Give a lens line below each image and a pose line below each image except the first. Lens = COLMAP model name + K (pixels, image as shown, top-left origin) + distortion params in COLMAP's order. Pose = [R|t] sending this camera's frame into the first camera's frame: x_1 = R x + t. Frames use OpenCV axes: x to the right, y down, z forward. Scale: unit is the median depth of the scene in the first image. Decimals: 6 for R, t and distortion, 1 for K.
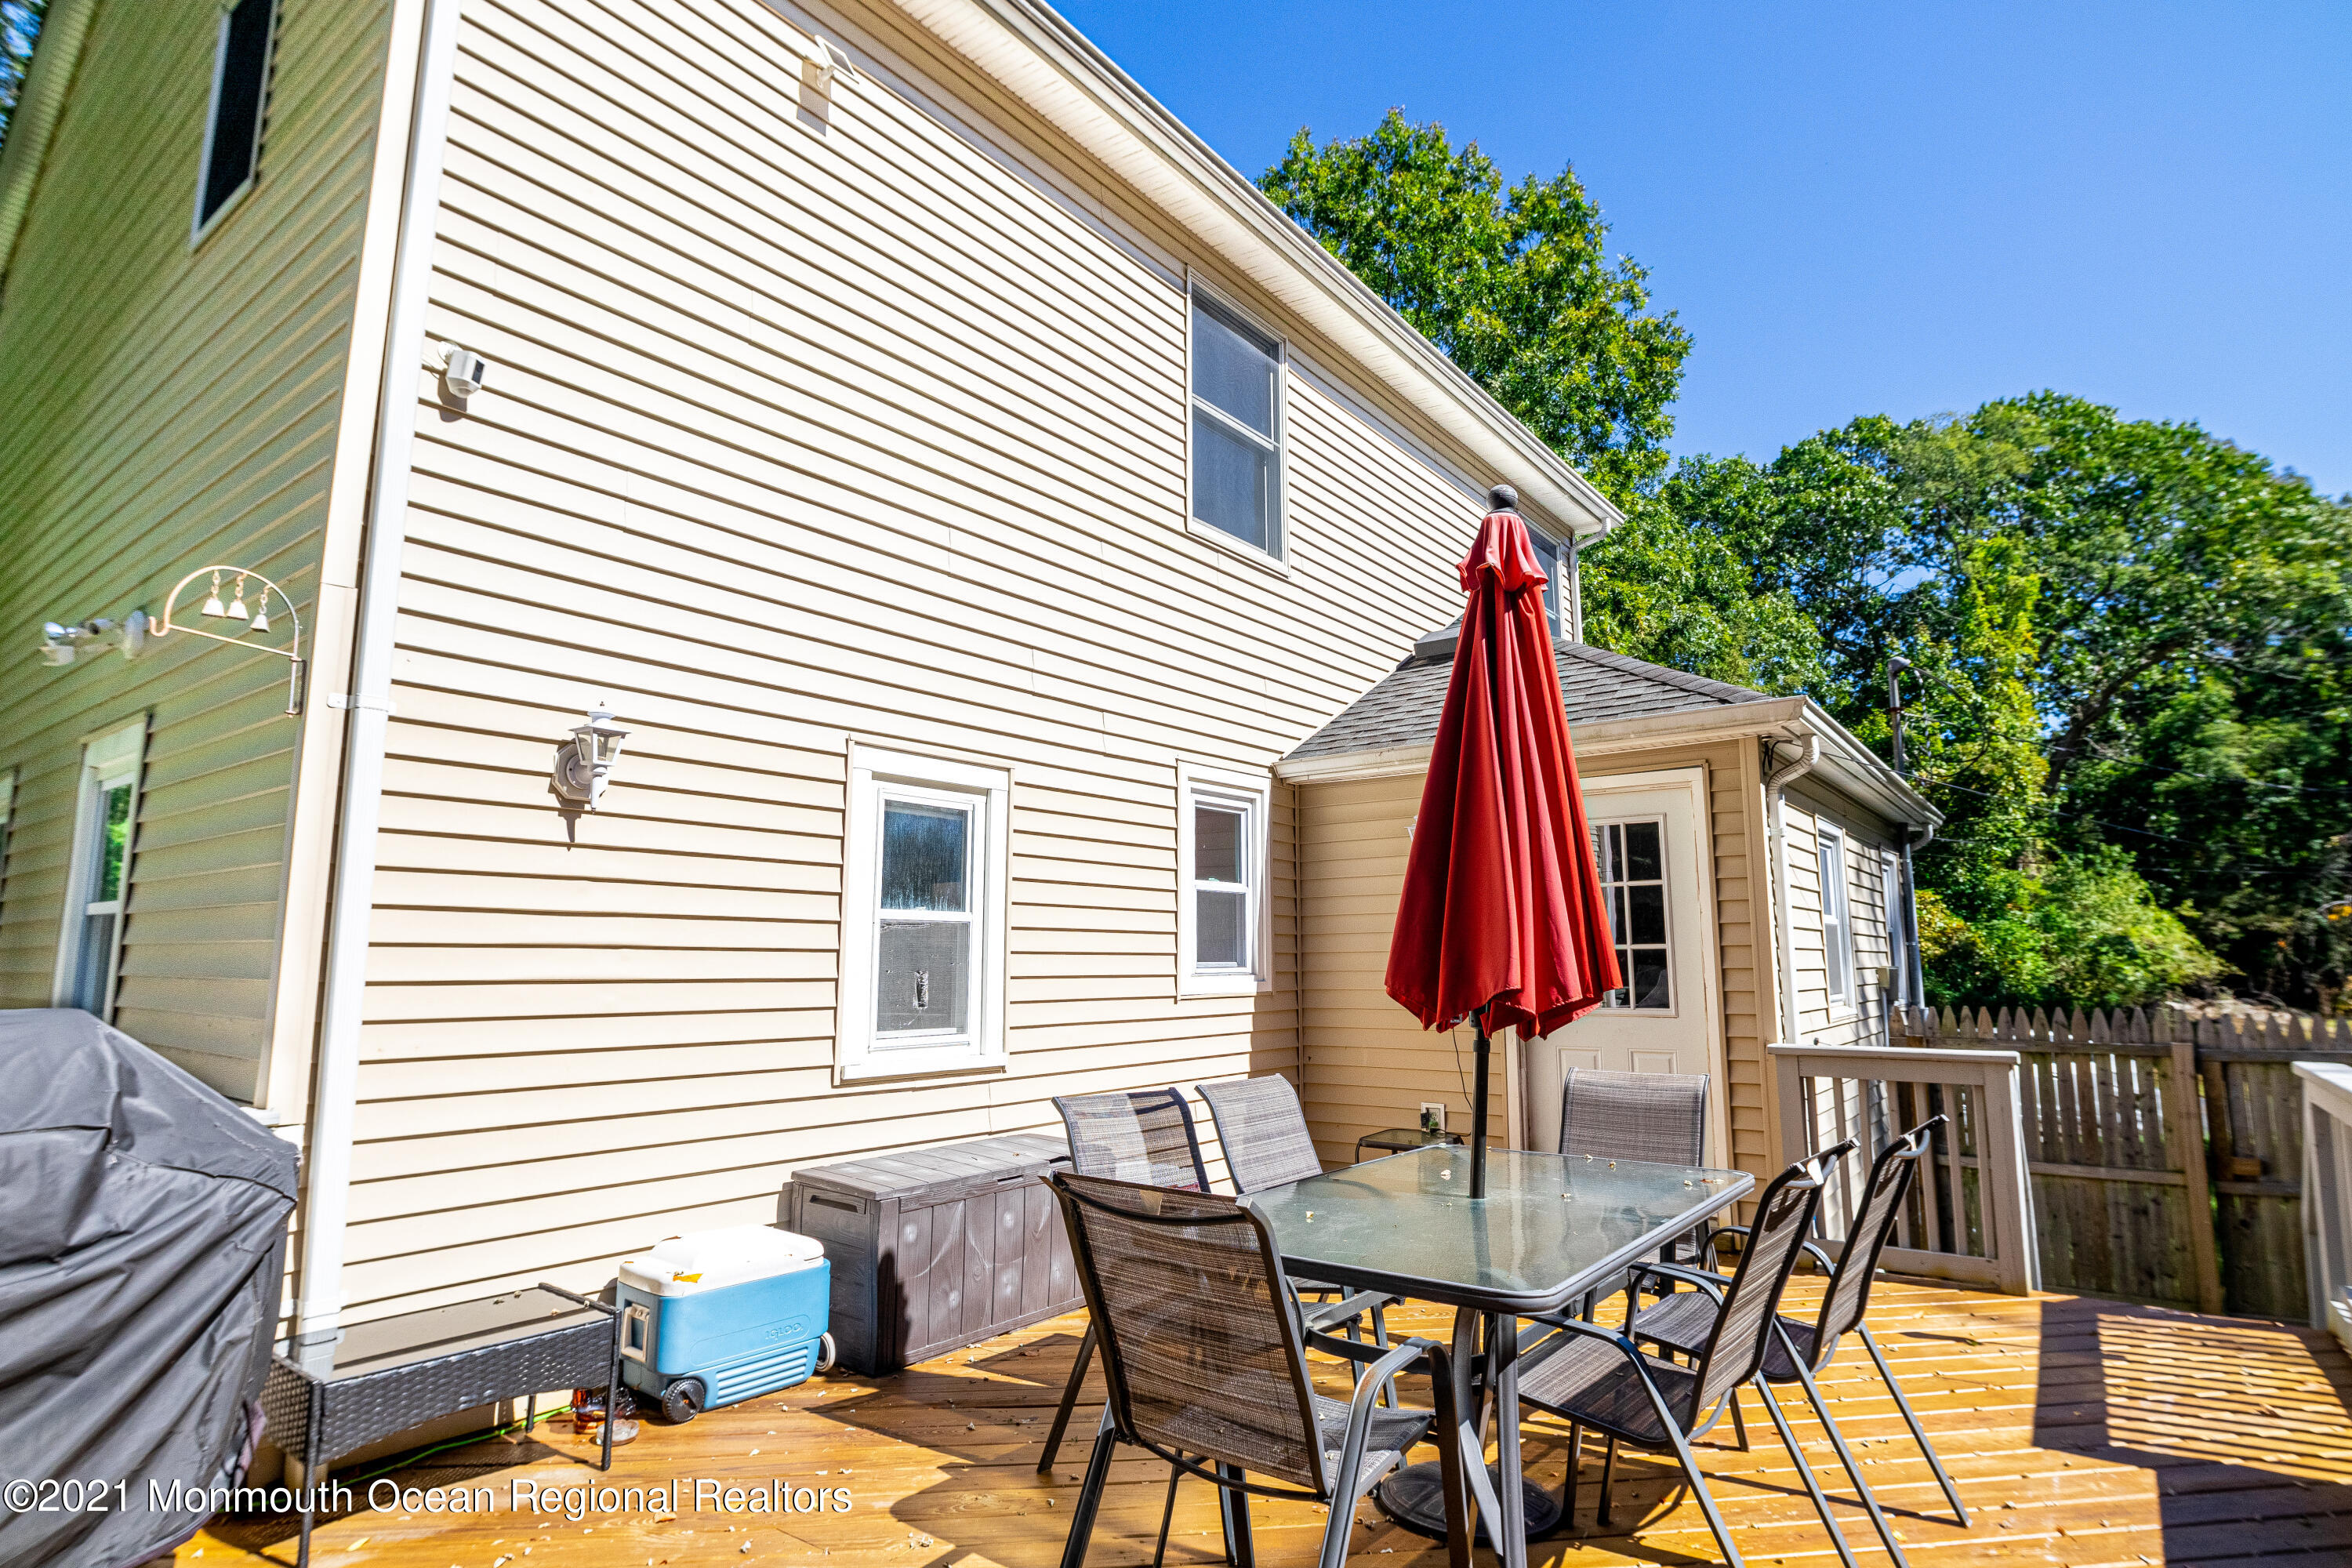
lens RADIAL K [[1208.7, 0, 1178.1], [0, 1208.7, 777.4], [0, 0, 1]] dist [-0.030453, 0.003065]
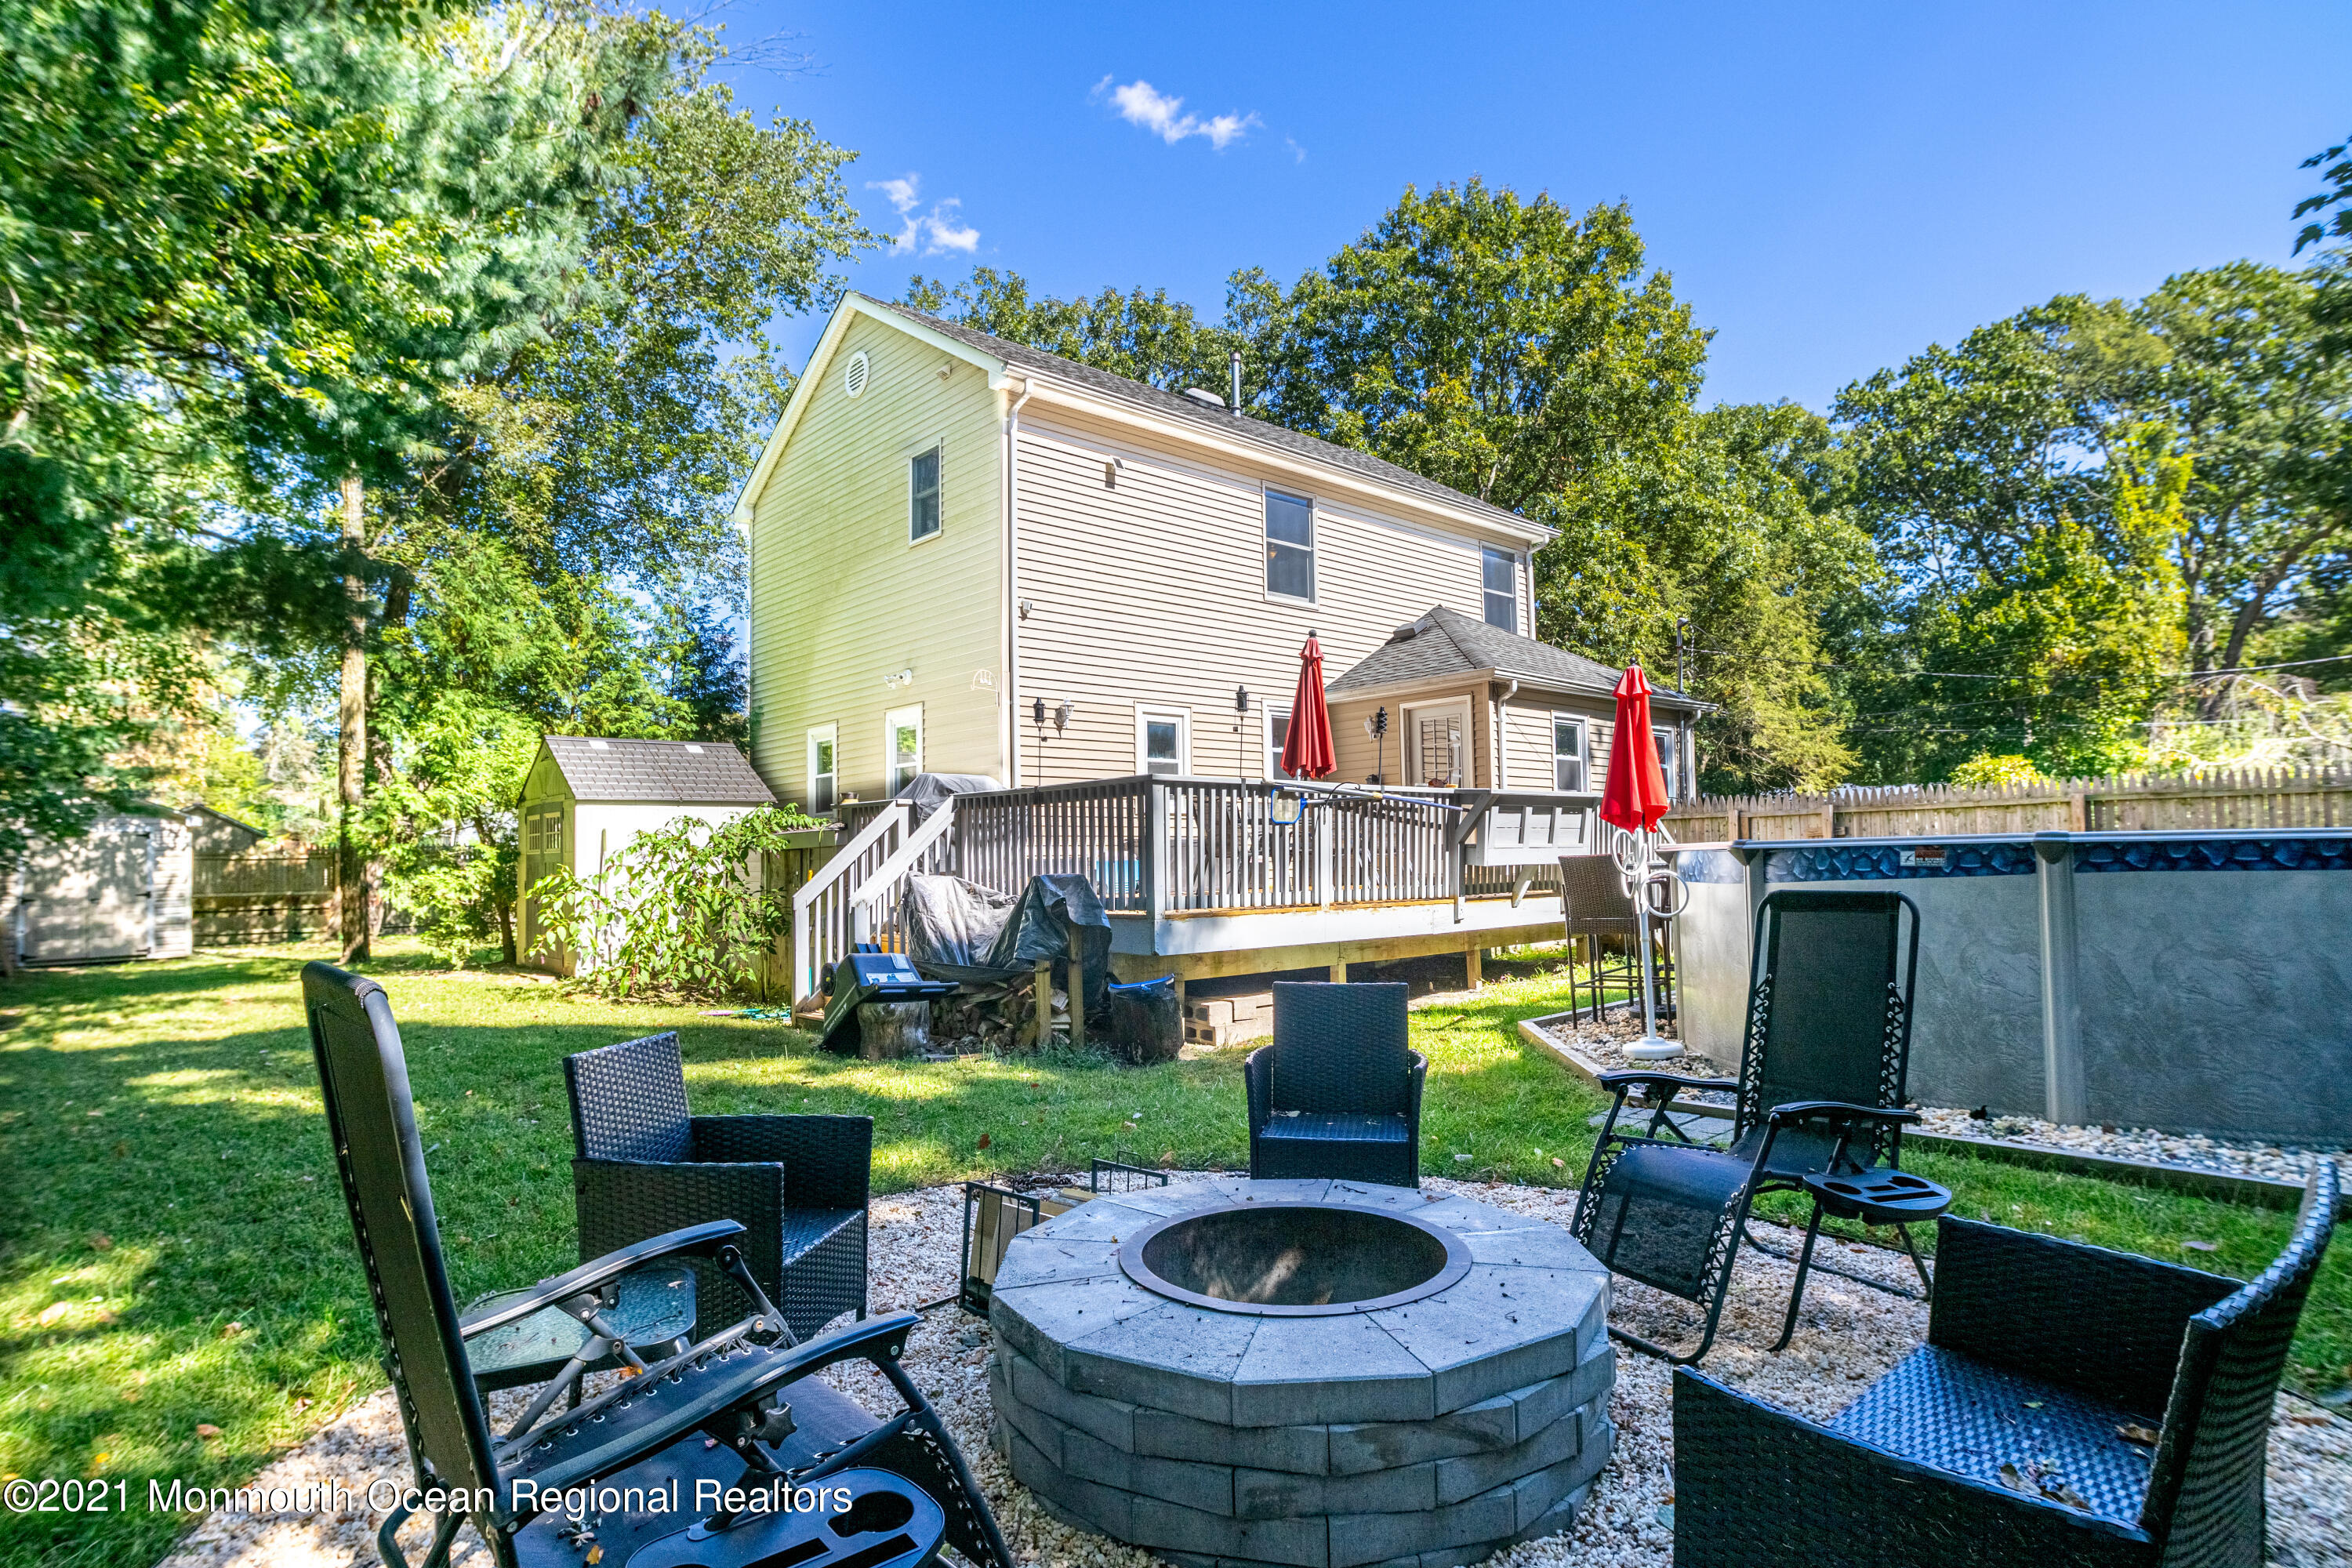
lens RADIAL K [[1208.7, 0, 1175.6], [0, 1208.7, 789.1], [0, 0, 1]] dist [-0.030453, 0.003065]
pose [[0.979900, -0.027432, -0.197592, 0.271840], [0.045147, 0.995296, 0.085719, -0.043826], [0.194311, -0.092917, 0.976529, -1.267119]]
